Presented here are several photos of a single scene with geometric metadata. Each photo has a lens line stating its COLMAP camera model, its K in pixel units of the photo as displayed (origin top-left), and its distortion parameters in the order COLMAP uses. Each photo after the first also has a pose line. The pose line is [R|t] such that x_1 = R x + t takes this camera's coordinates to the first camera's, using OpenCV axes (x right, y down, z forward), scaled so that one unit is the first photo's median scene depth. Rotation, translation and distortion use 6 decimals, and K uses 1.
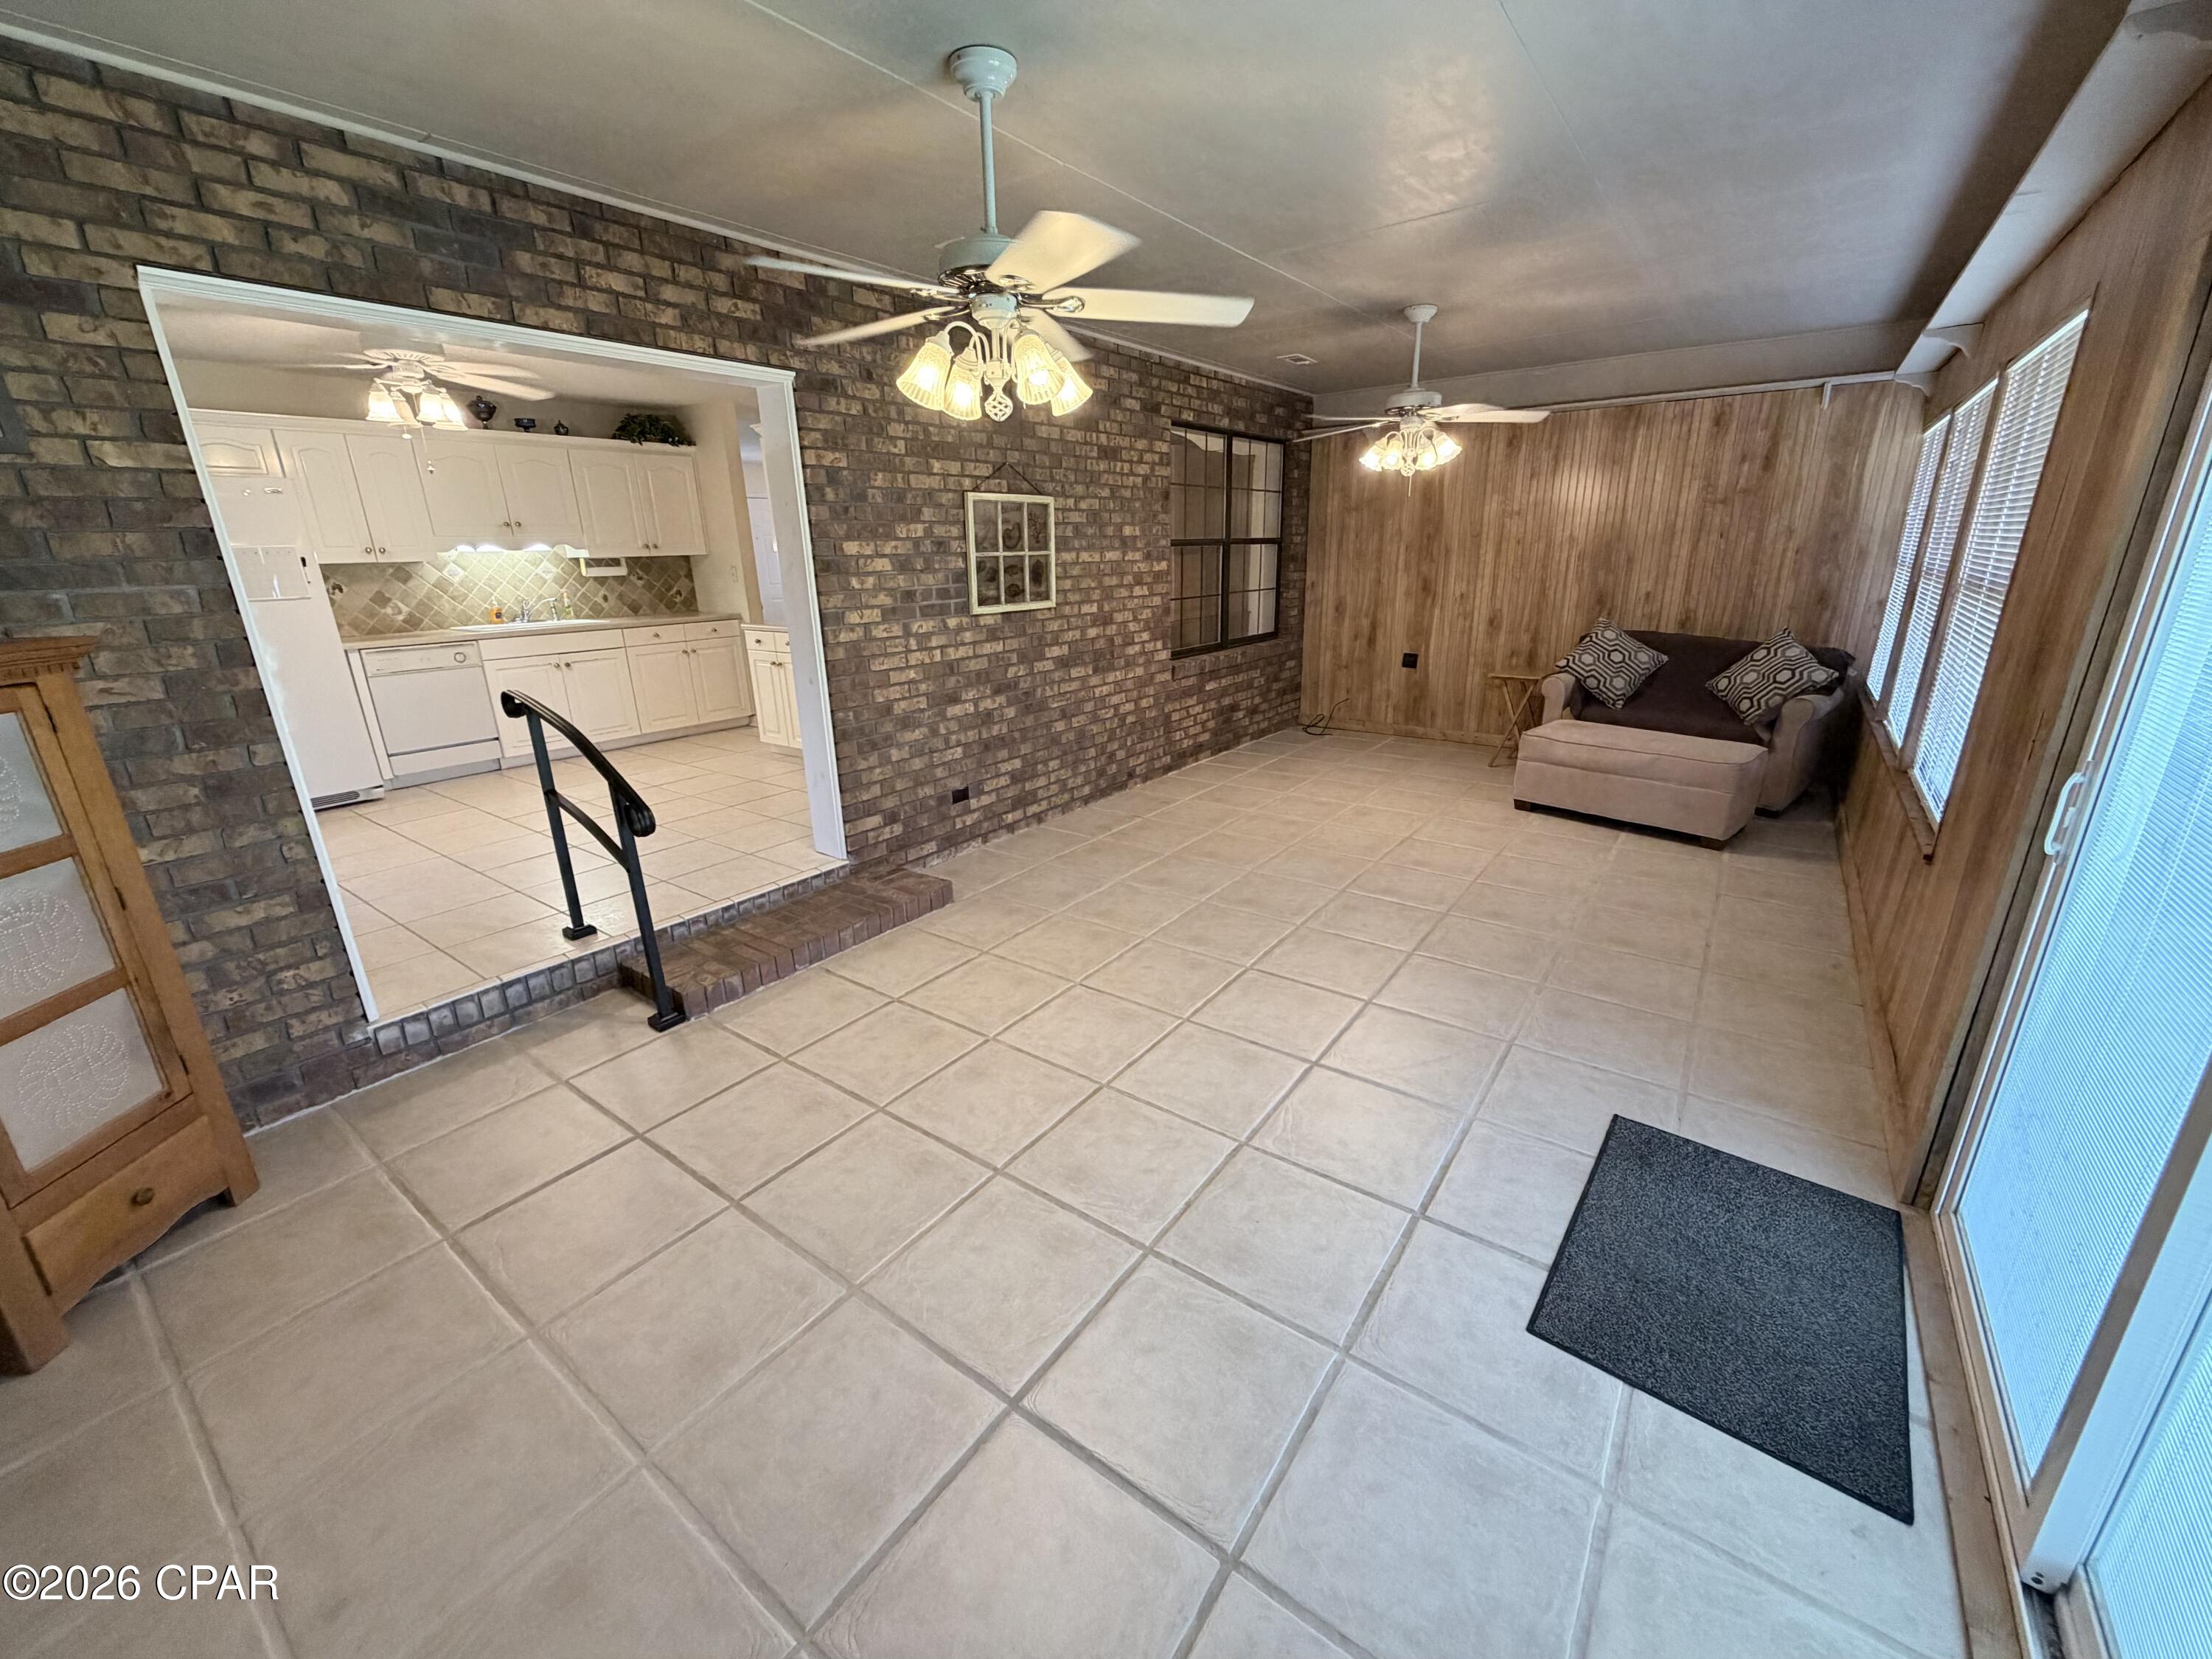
lens RADIAL K [[881.4, 0, 1096.2], [0, 881.4, 826.5], [0, 0, 1]] dist [-0.001190, 0.000104]
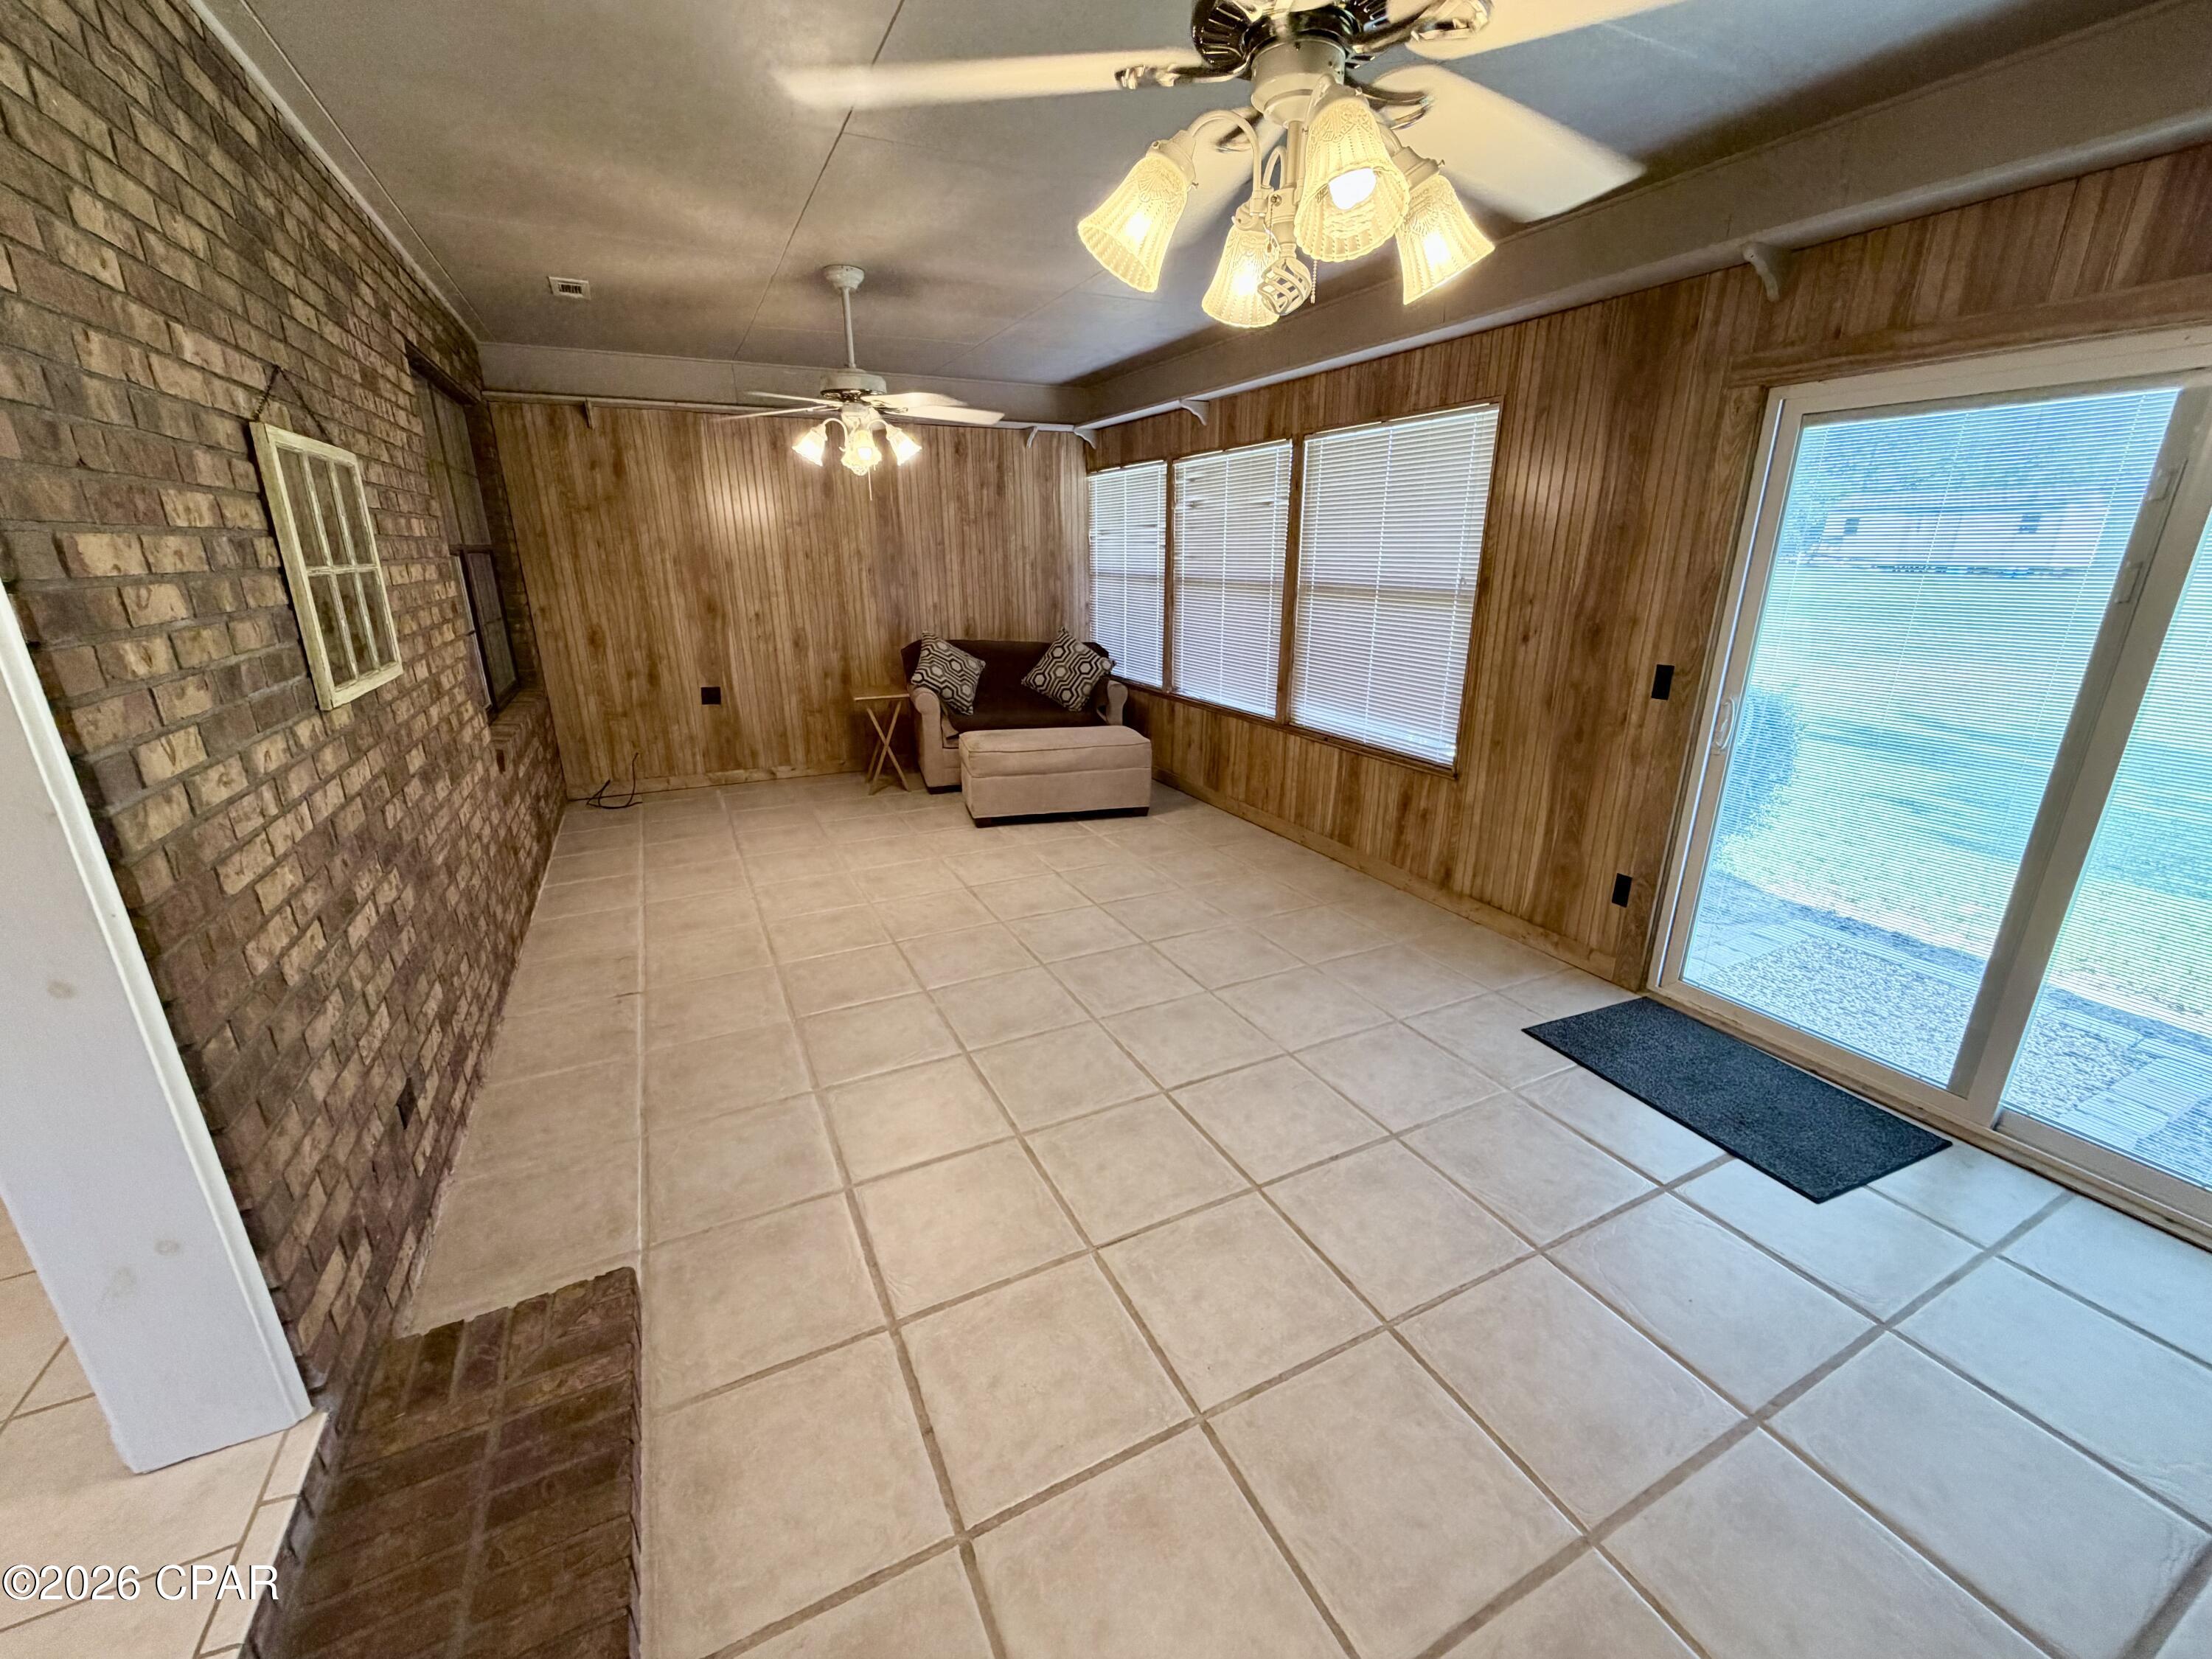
lens RADIAL K [[881.4, 0, 1103.6], [0, 881.4, 831.0], [0, 0, 1]] dist [-0.001190, 0.000104]
pose [[0.454420, -0.255475, 0.853367, -0.339884], [0.262547, 0.953848, 0.145749, -0.140445], [-0.851218, 0.157817, 0.500522, 0.447954]]
